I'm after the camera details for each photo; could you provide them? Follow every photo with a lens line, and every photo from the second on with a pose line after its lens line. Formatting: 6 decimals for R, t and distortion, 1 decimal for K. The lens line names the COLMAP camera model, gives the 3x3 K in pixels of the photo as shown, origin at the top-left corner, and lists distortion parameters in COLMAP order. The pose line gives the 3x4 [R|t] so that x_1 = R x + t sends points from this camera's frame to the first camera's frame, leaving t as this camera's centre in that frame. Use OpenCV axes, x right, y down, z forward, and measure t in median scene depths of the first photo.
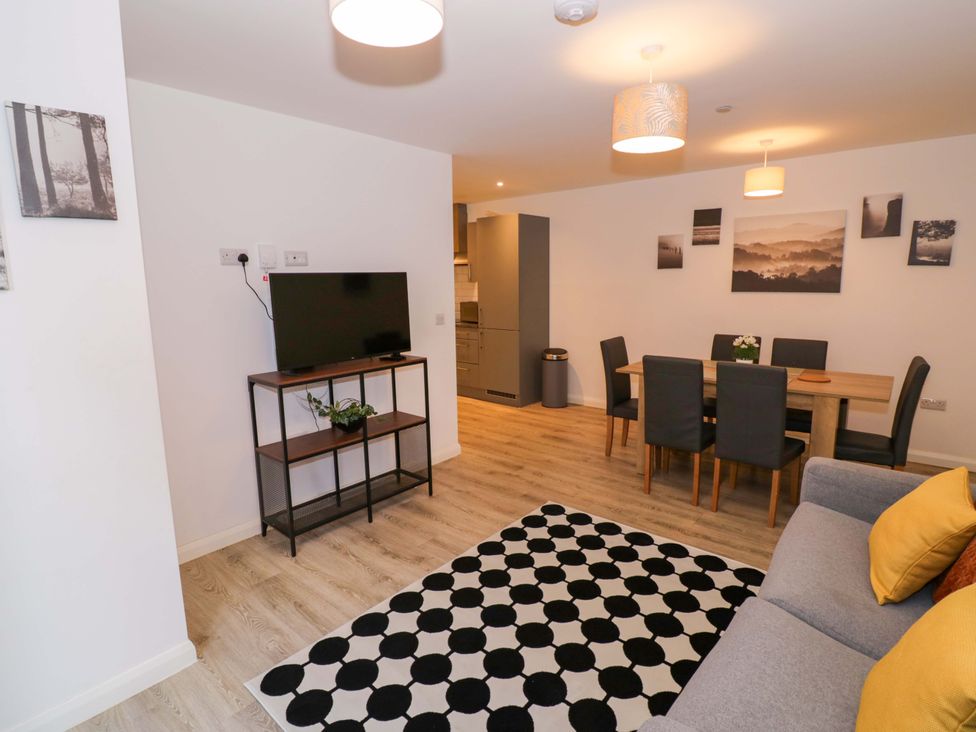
lens RADIAL K [[509.1, 0, 483.6], [0, 509.1, 351.2], [0, 0, 1]] dist [0.002274, -0.013072]
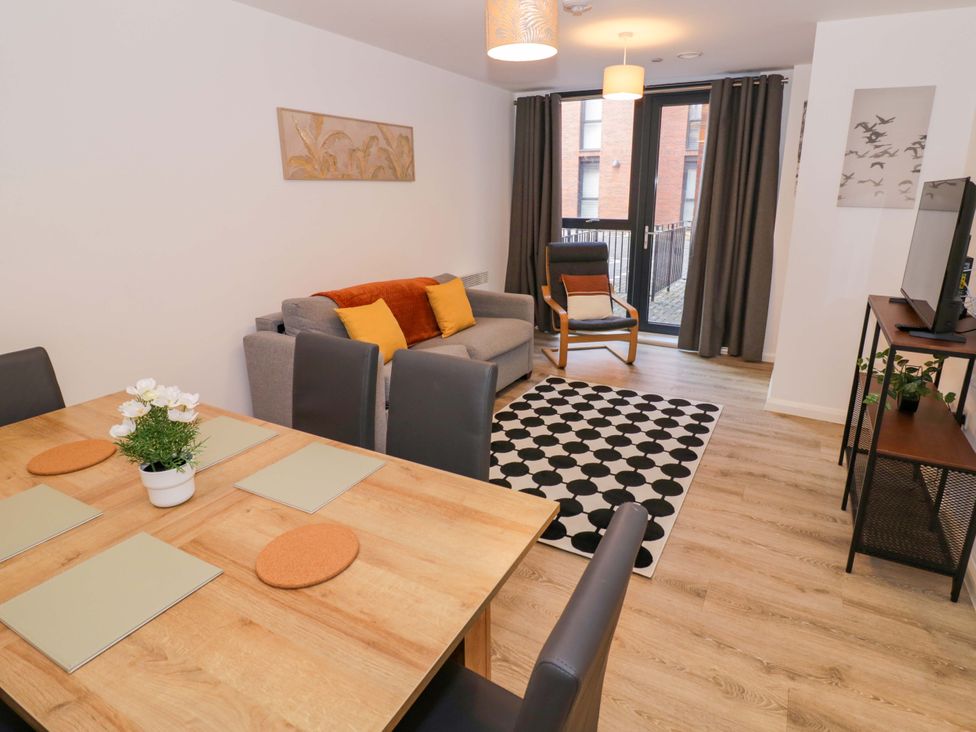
lens RADIAL K [[543.3, 0, 517.9], [0, 543.3, 341.1], [0, 0, 1]] dist [-0.000922, -0.017217]
pose [[-0.972247, 0.076202, -0.221199, 0.344515], [-0.020165, 0.914657, 0.403727, -0.180366], [0.233086, 0.396983, -0.887736, 1.230148]]
